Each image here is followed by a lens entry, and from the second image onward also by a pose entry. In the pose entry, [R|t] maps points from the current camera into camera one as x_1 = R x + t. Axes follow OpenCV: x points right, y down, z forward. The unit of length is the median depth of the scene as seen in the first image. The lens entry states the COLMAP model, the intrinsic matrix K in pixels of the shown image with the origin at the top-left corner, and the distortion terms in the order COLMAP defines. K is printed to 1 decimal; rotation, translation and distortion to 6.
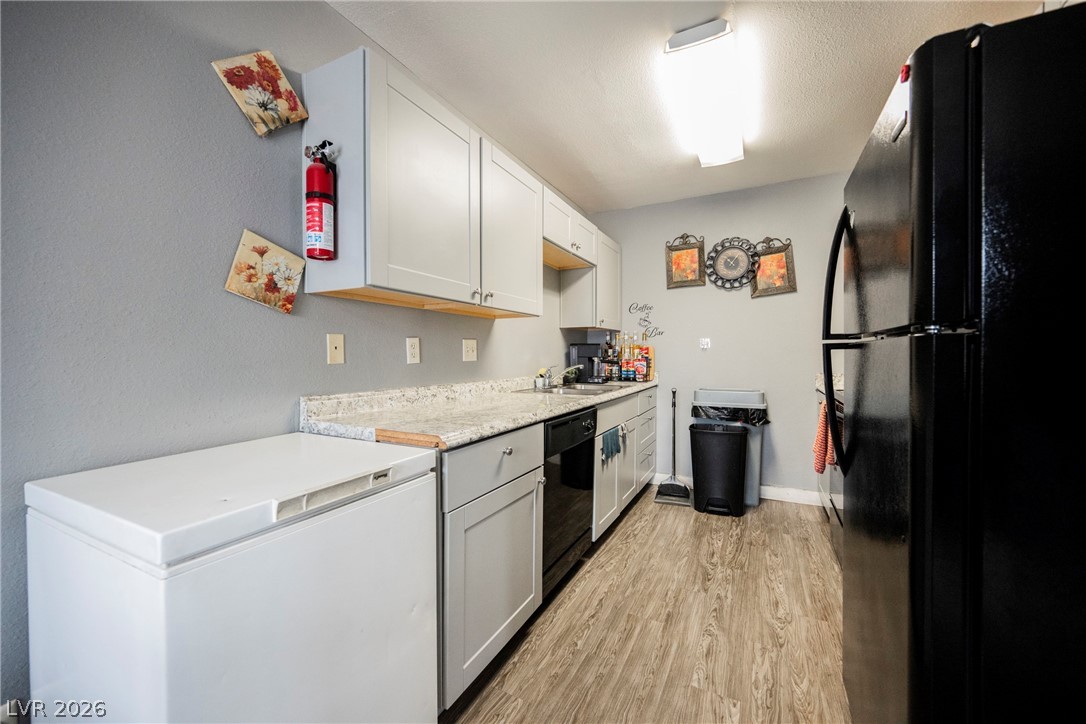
lens RADIAL K [[433.2, 0, 539.3], [0, 433.2, 363.4], [0, 0, 1]] dist [-0.002230, -0.000327]
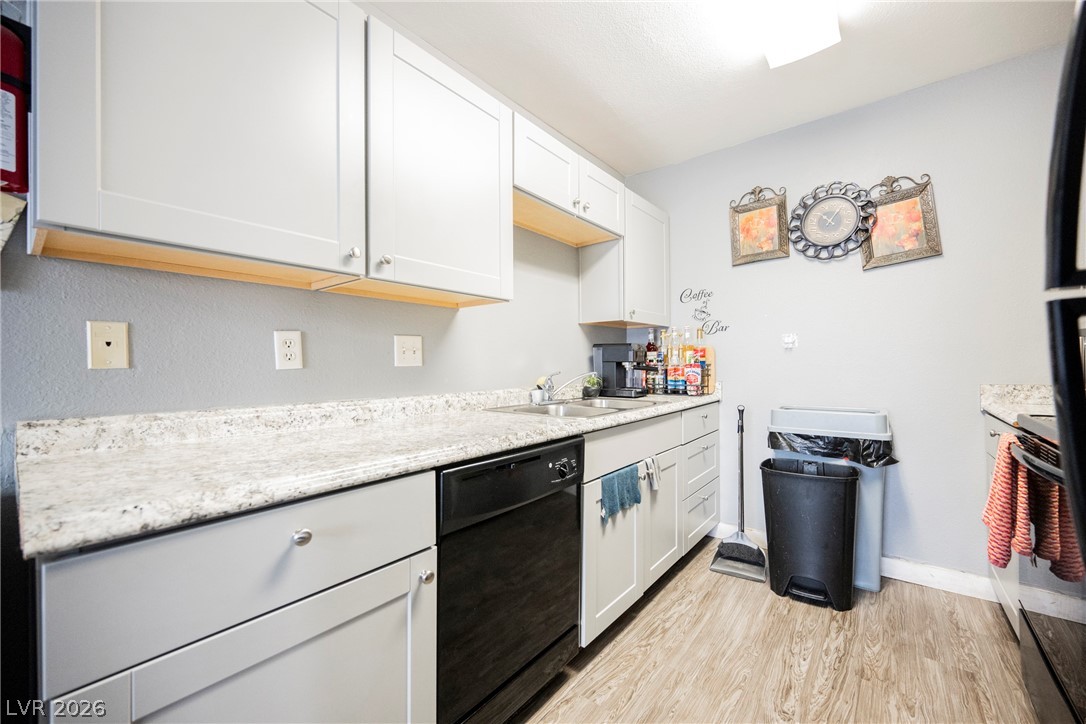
lens RADIAL K [[433.2, 0, 544.6], [0, 433.2, 365.3], [0, 0, 1]] dist [-0.002230, -0.000327]
pose [[0.979466, -0.006146, -0.201517, 0.164516], [0.002539, 0.999832, -0.018153, 0.005257], [0.201595, 0.017268, 0.979317, 0.289645]]
